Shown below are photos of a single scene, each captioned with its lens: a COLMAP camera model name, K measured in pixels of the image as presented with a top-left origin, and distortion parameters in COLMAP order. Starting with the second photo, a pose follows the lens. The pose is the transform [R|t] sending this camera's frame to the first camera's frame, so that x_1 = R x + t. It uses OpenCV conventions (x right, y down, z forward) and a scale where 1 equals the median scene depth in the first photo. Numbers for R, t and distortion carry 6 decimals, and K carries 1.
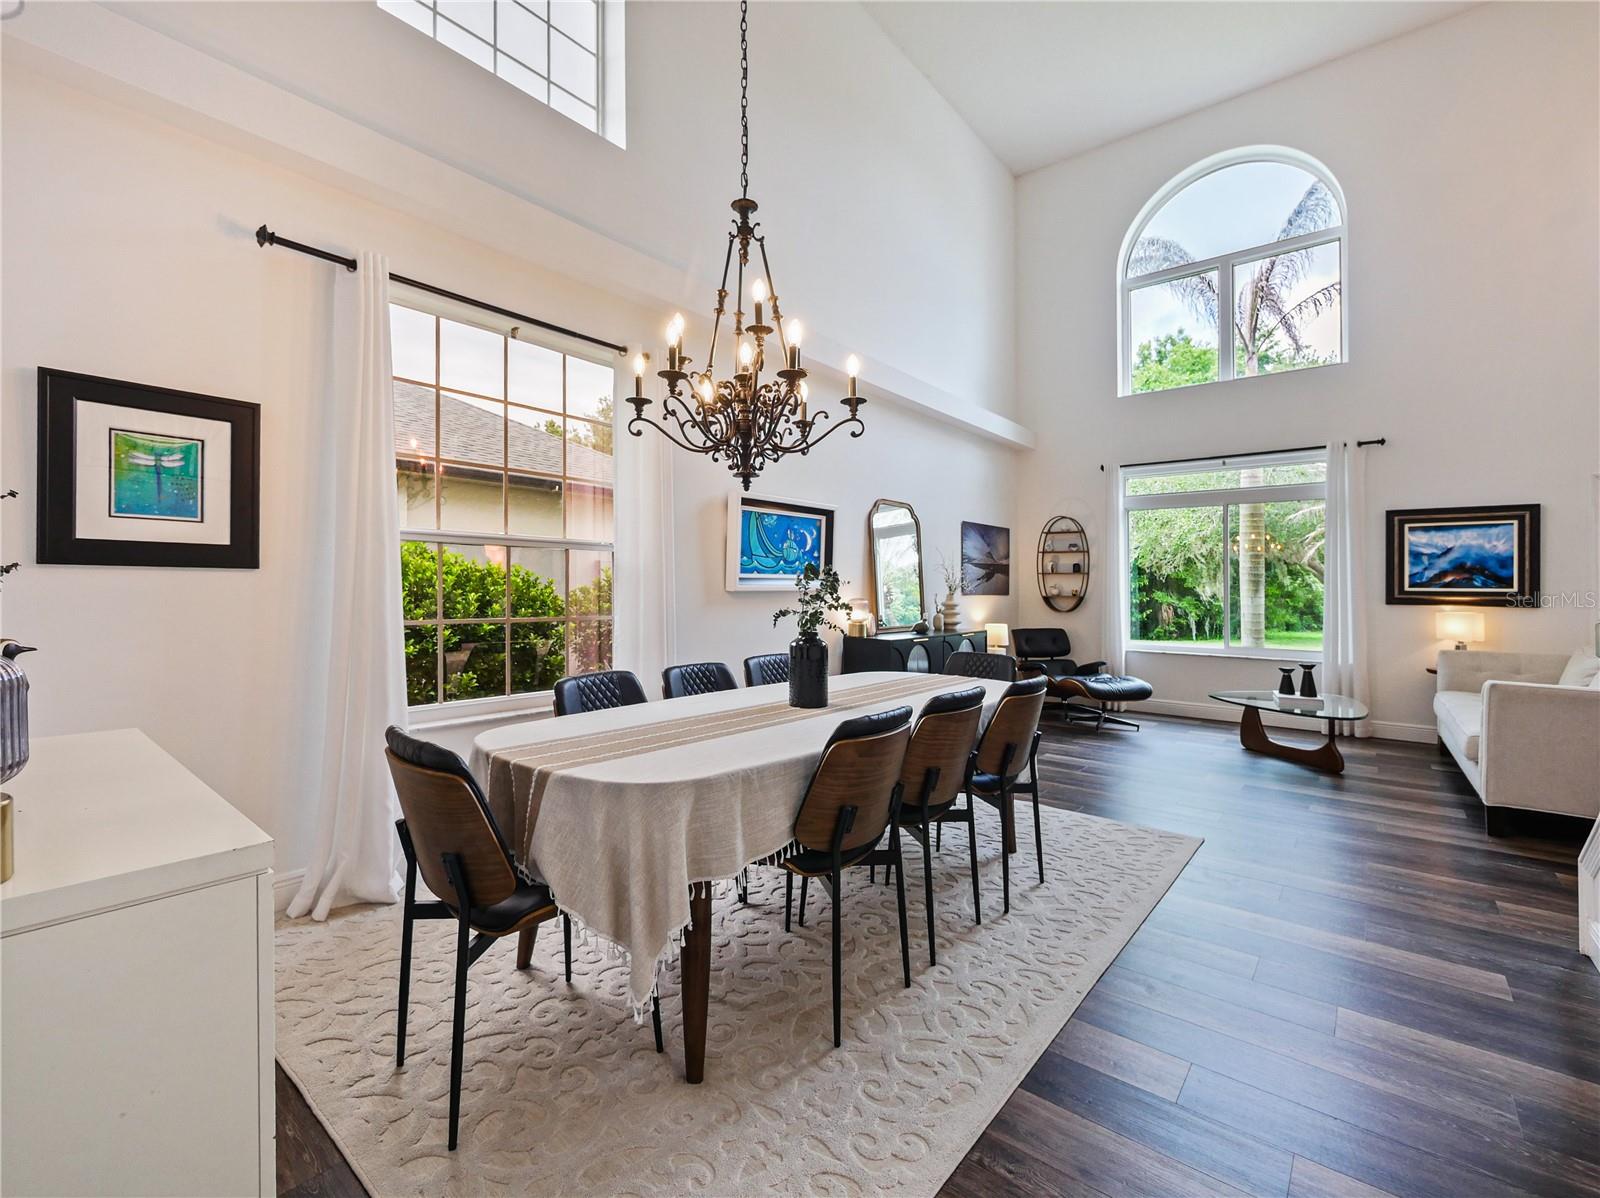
lens RADIAL K [[706.2, 0, 791.8], [0, 706.2, 516.9], [0, 0, 1]] dist [-0.002513, -0.001168]
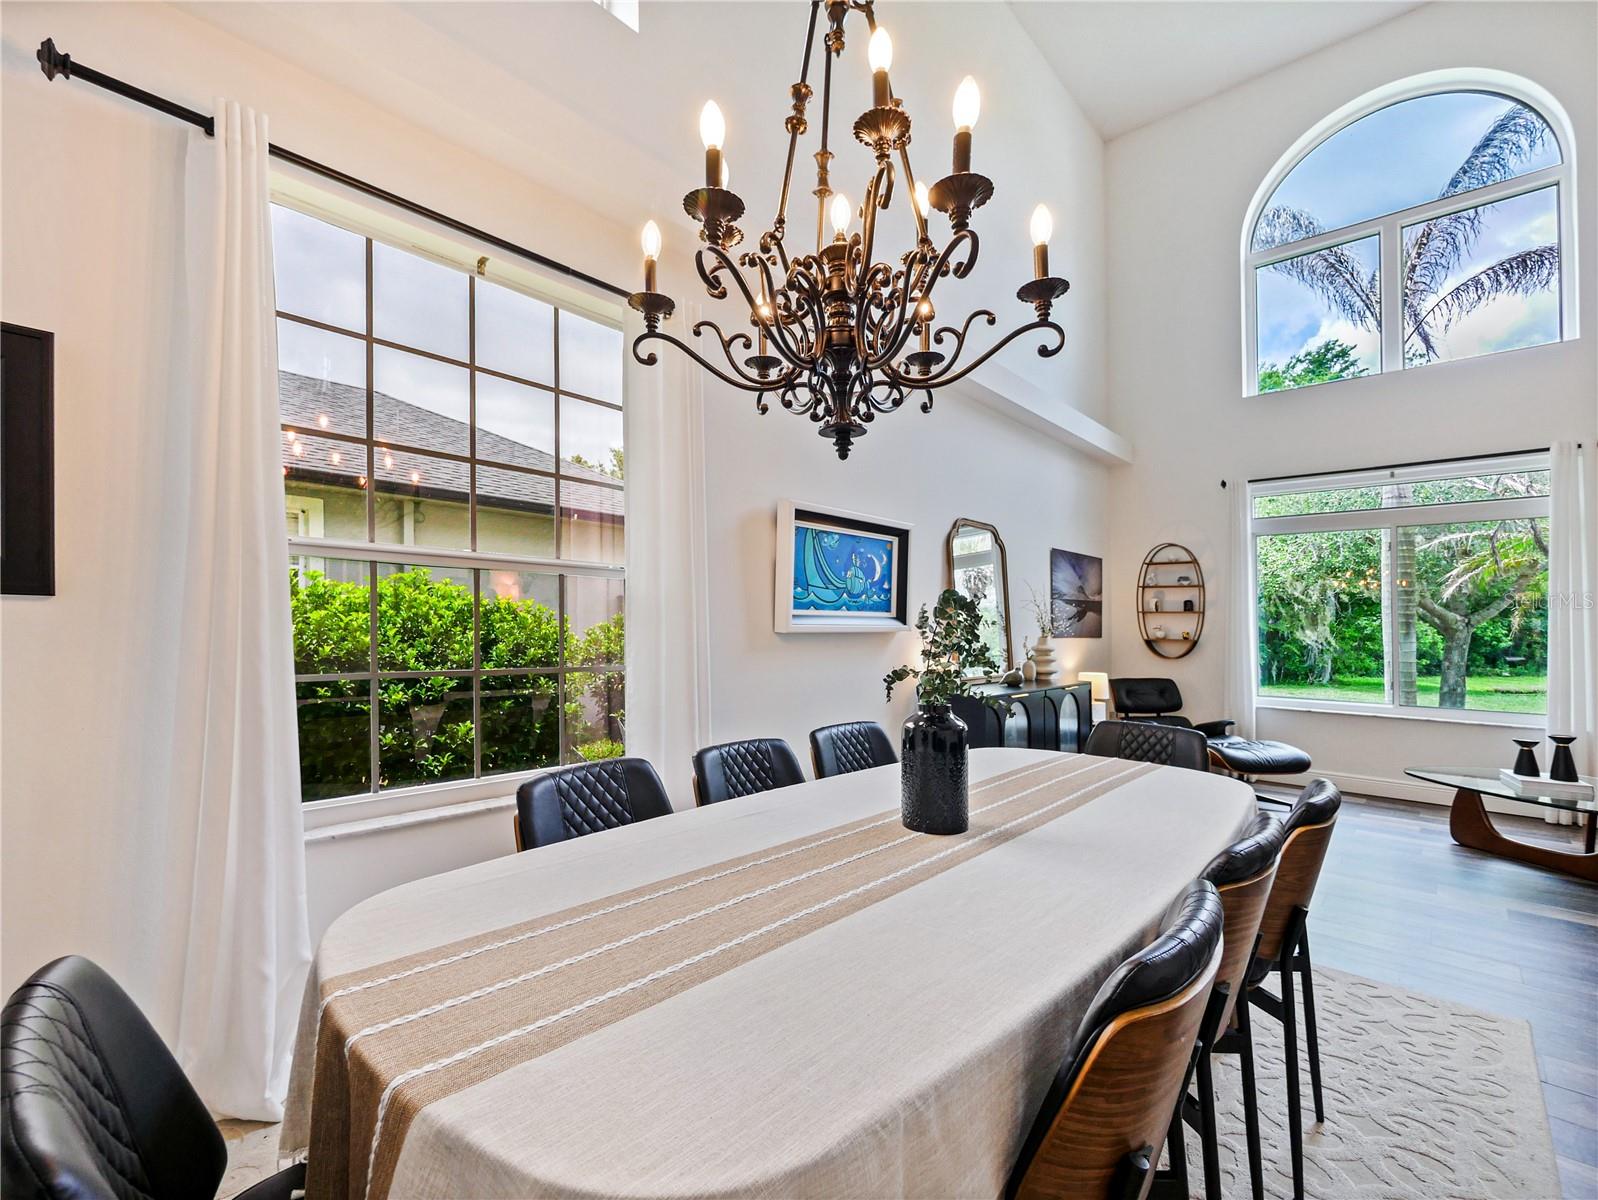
lens RADIAL K [[699.4, 0, 783.8], [0, 699.4, 589.3], [0, 0, 1]] dist [-0.001281, -0.000716]
pose [[0.998931, 0.003607, -0.046086, -0.054648], [-0.001397, 0.998851, 0.047898, 0.025311], [0.046206, -0.047782, 0.997789, 0.284180]]
